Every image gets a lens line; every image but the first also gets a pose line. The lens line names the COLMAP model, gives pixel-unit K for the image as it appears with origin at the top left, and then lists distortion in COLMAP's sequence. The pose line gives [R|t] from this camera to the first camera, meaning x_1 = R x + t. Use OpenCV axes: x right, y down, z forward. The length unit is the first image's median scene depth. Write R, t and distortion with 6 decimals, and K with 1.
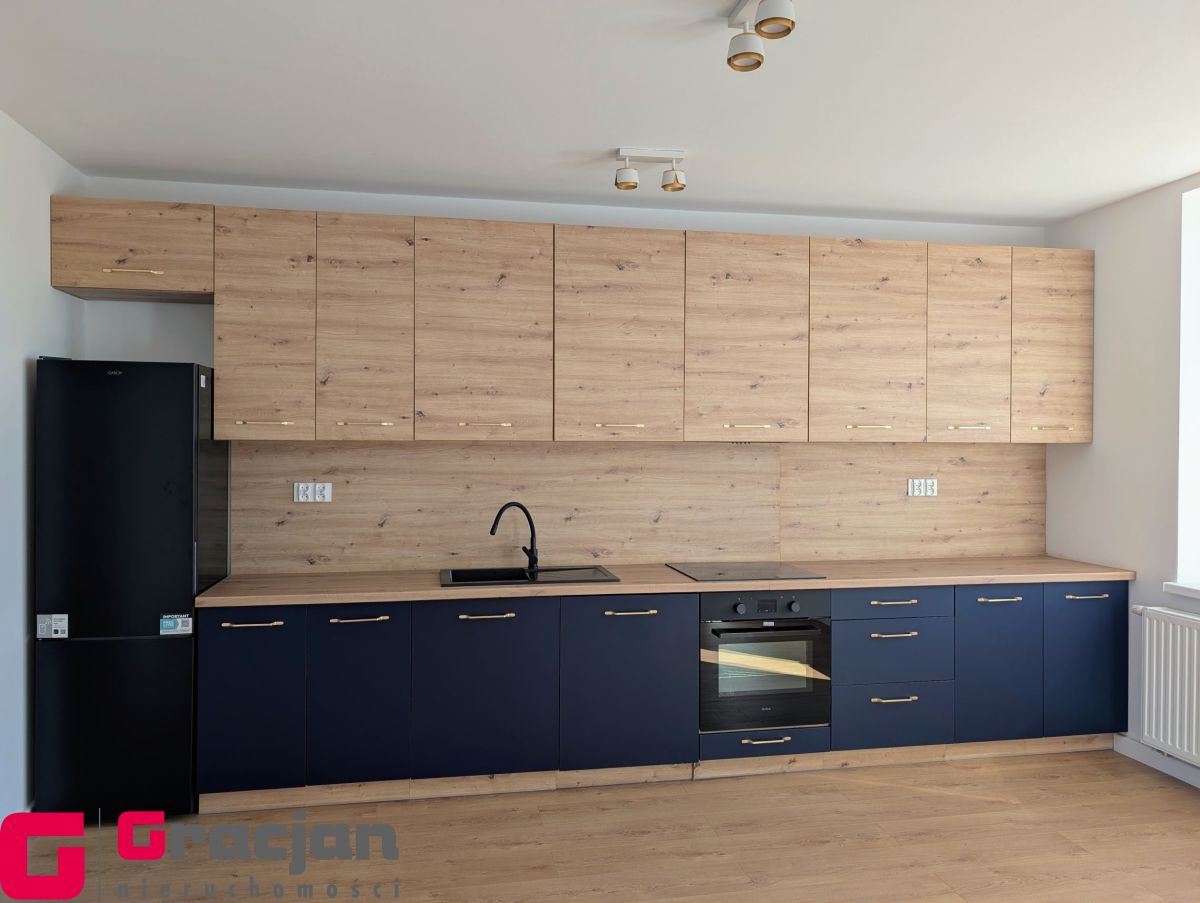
lens RADIAL K [[672.1, 0, 607.1], [0, 672.1, 460.6], [0, 0, 1]] dist [0.017993, -0.010351]
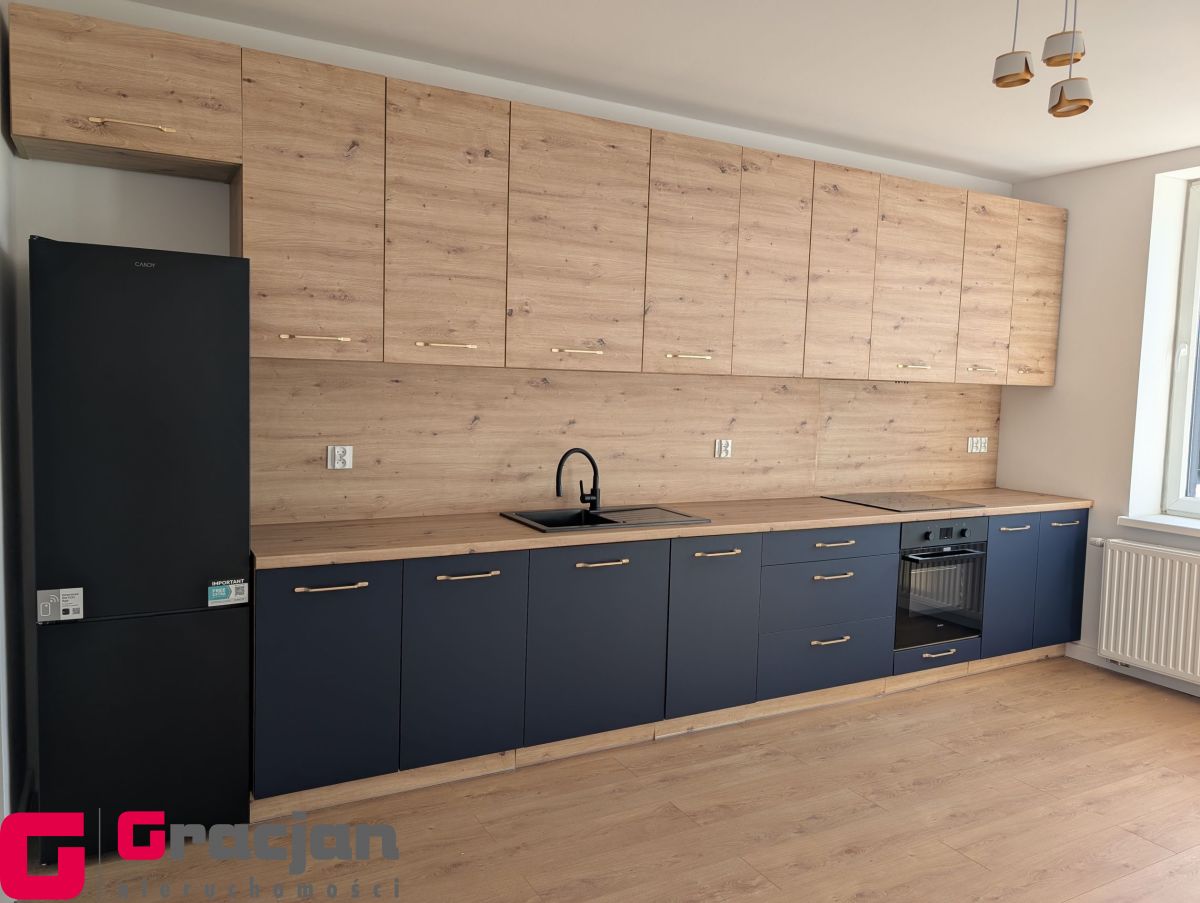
lens RADIAL K [[866.9, 0, 593.7], [0, 866.9, 443.7], [0, 0, 1]] dist [0.032786, -0.016442]
pose [[0.936508, 0.000227, 0.350647, -0.532986], [-0.022223, 0.998028, 0.058709, 0.000035], [-0.349942, -0.062774, 0.934666, -0.078406]]
